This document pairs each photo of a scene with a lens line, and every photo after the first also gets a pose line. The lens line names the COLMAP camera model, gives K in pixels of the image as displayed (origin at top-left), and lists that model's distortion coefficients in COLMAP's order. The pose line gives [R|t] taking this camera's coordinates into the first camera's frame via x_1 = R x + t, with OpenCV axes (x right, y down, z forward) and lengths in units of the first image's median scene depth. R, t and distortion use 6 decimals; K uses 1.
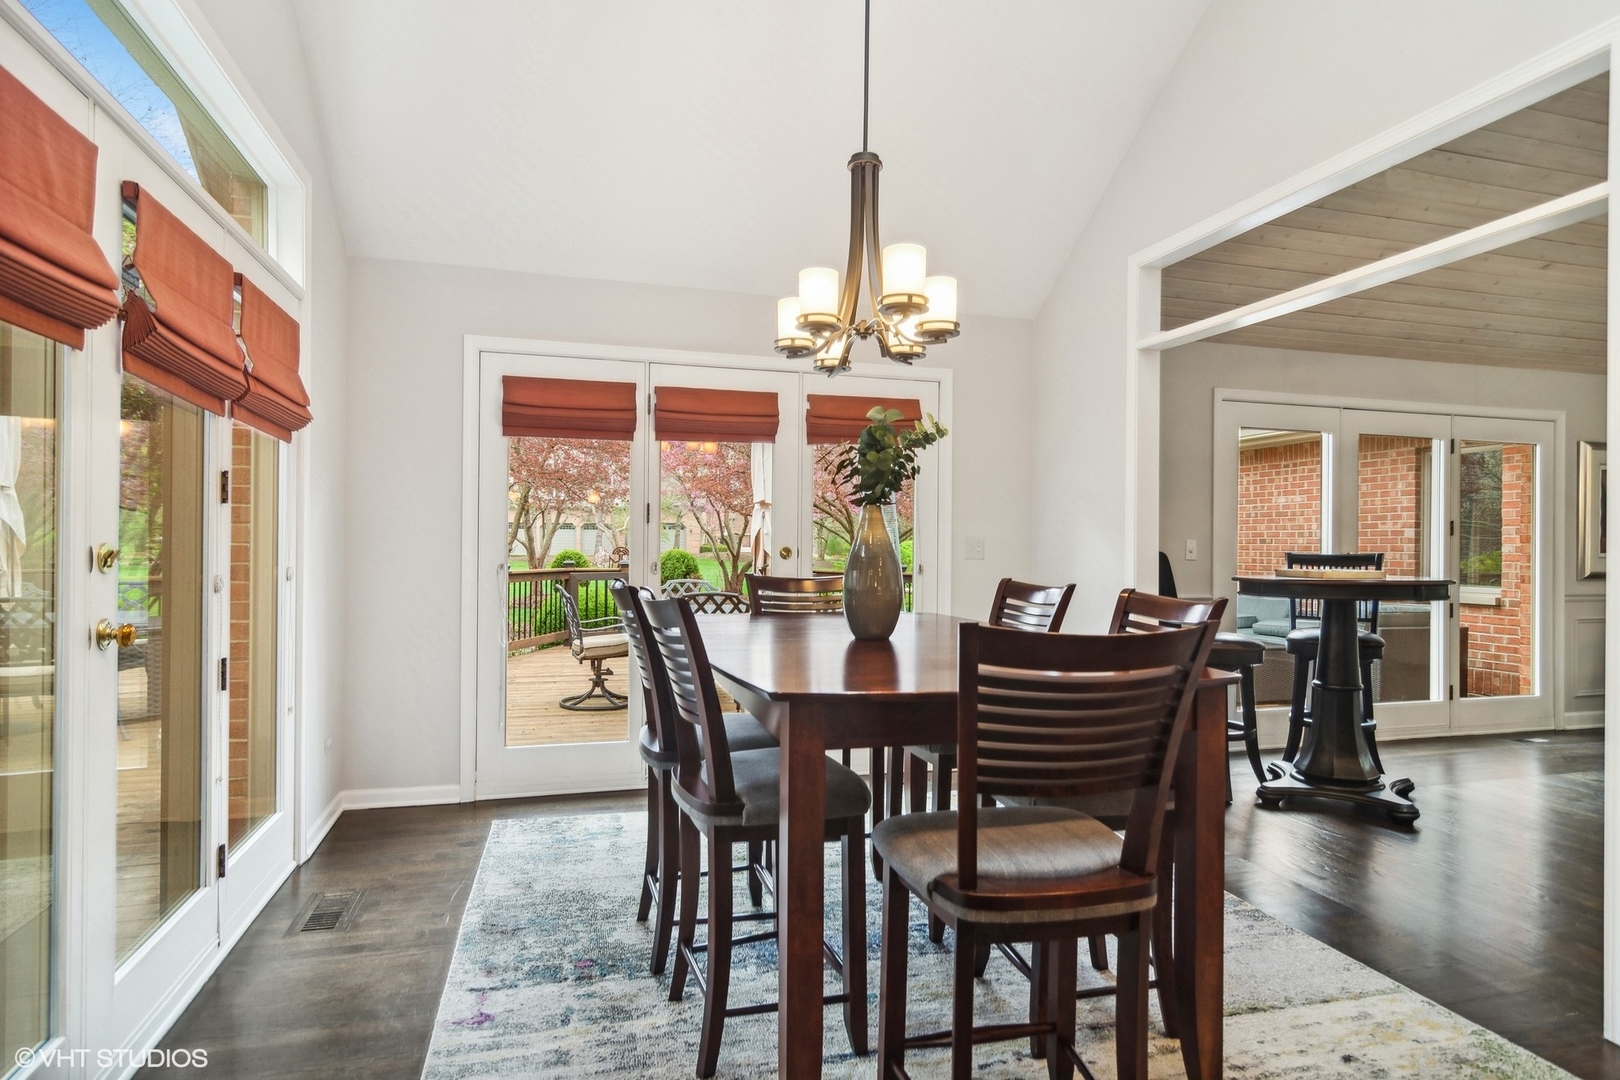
lens RADIAL K [[900.6, 0, 813.0], [0, 900.6, 545.6], [0, 0, 1]] dist [0.002079, 0.000771]
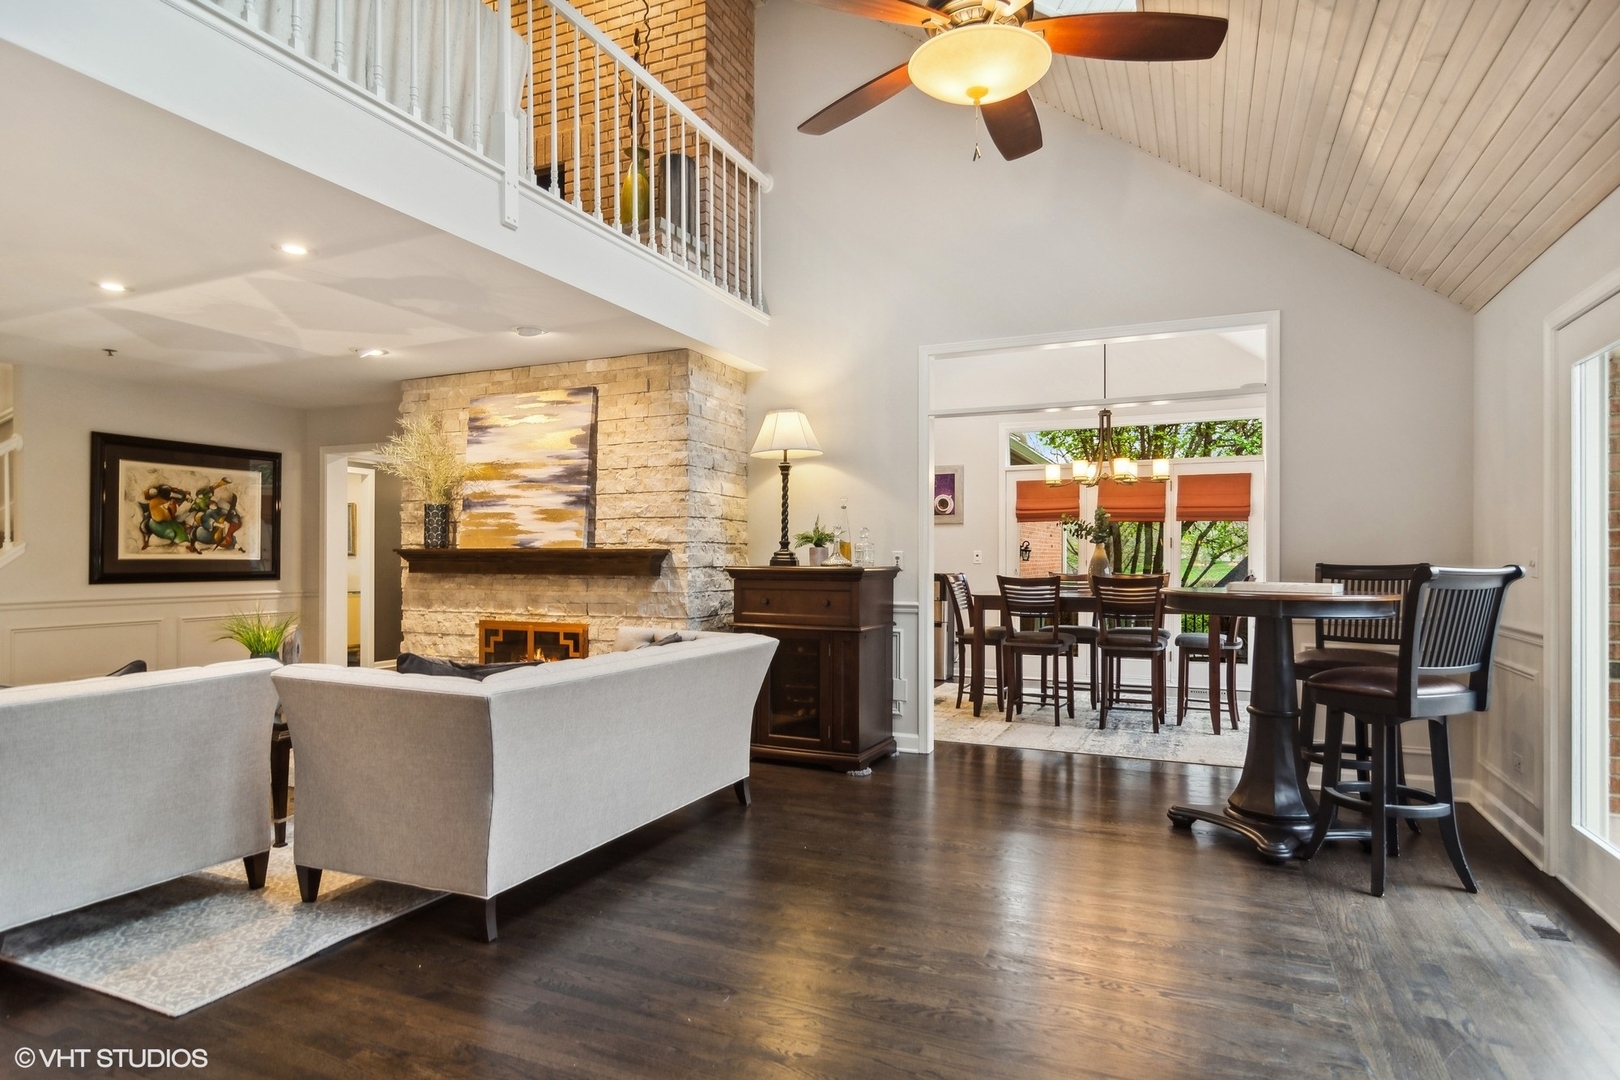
lens RADIAL K [[896.2, 0, 809.7], [0, 896.2, 558.2], [0, 0, 1]] dist [0.000973, 0.001461]
pose [[-0.642799, -0.007920, -0.765994, 1.547576], [-0.006658, 0.999967, -0.004751, 0.007780], [0.766006, 0.002046, -0.642831, 1.203495]]
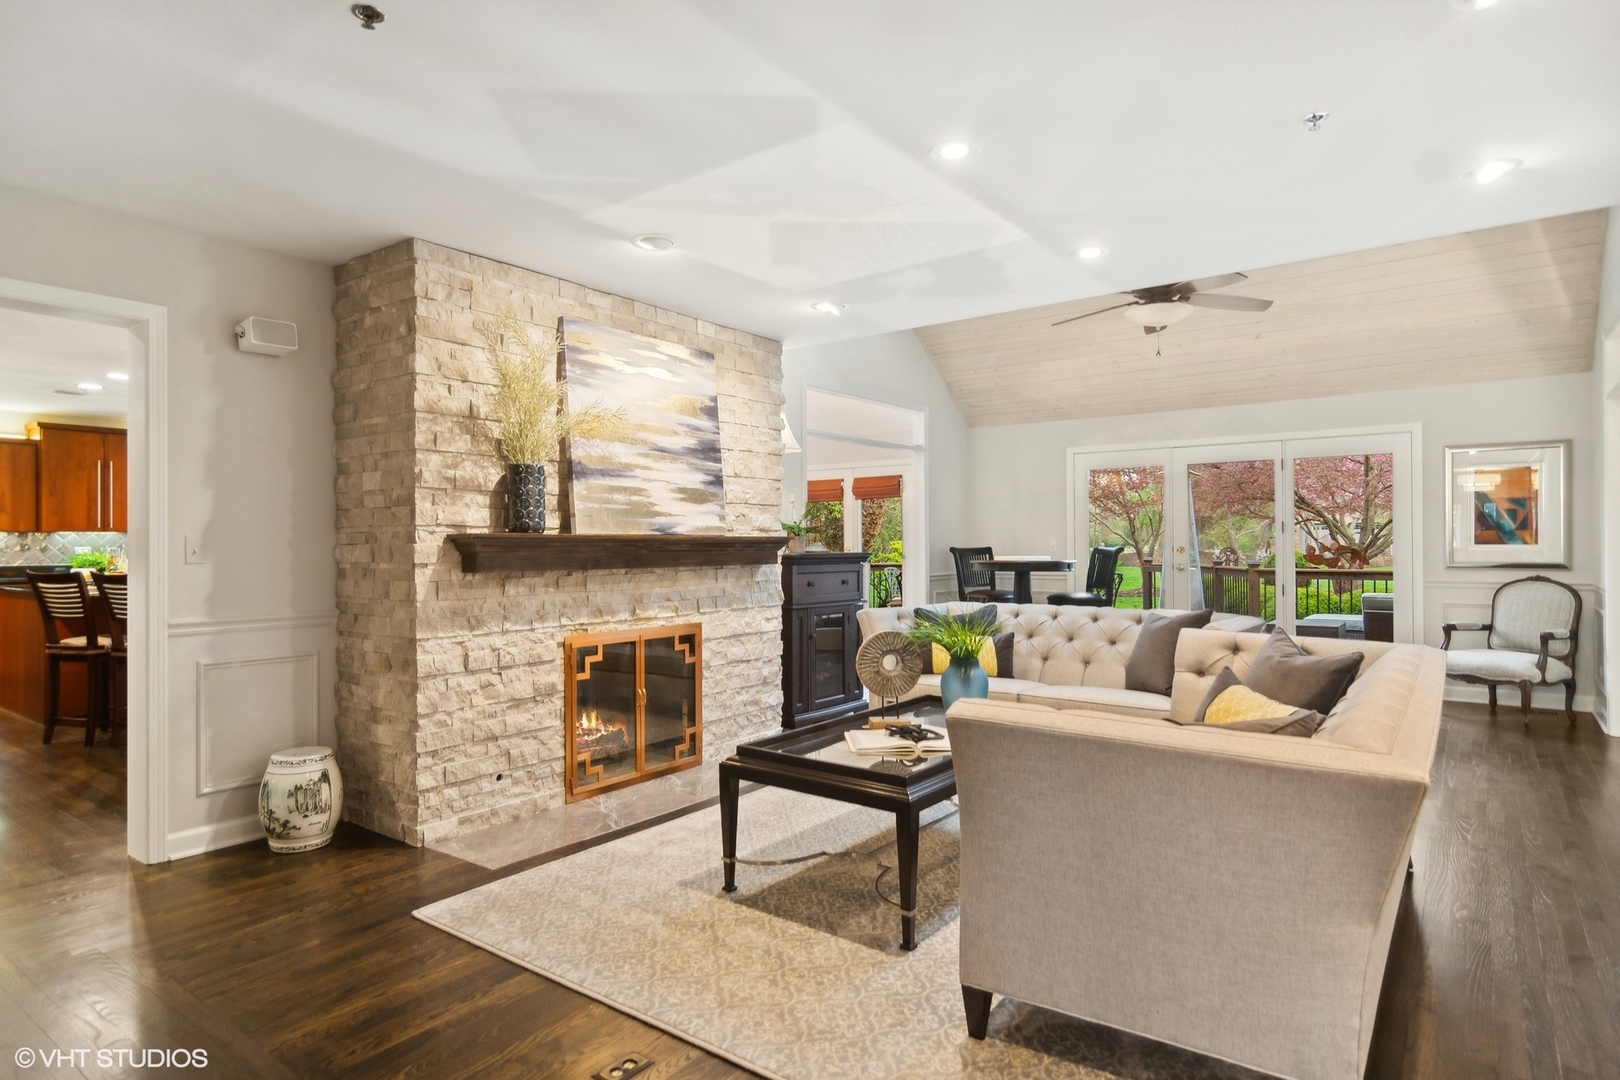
lens RADIAL K [[900.6, 0, 813.0], [0, 900.6, 545.6], [0, 0, 1]] dist [0.002079, 0.000771]
pose [[0.609634, -0.008674, -0.792635, 1.747423], [0.008415, 0.999955, -0.004471, 0.008648], [0.792638, -0.003944, 0.609680, -0.459496]]
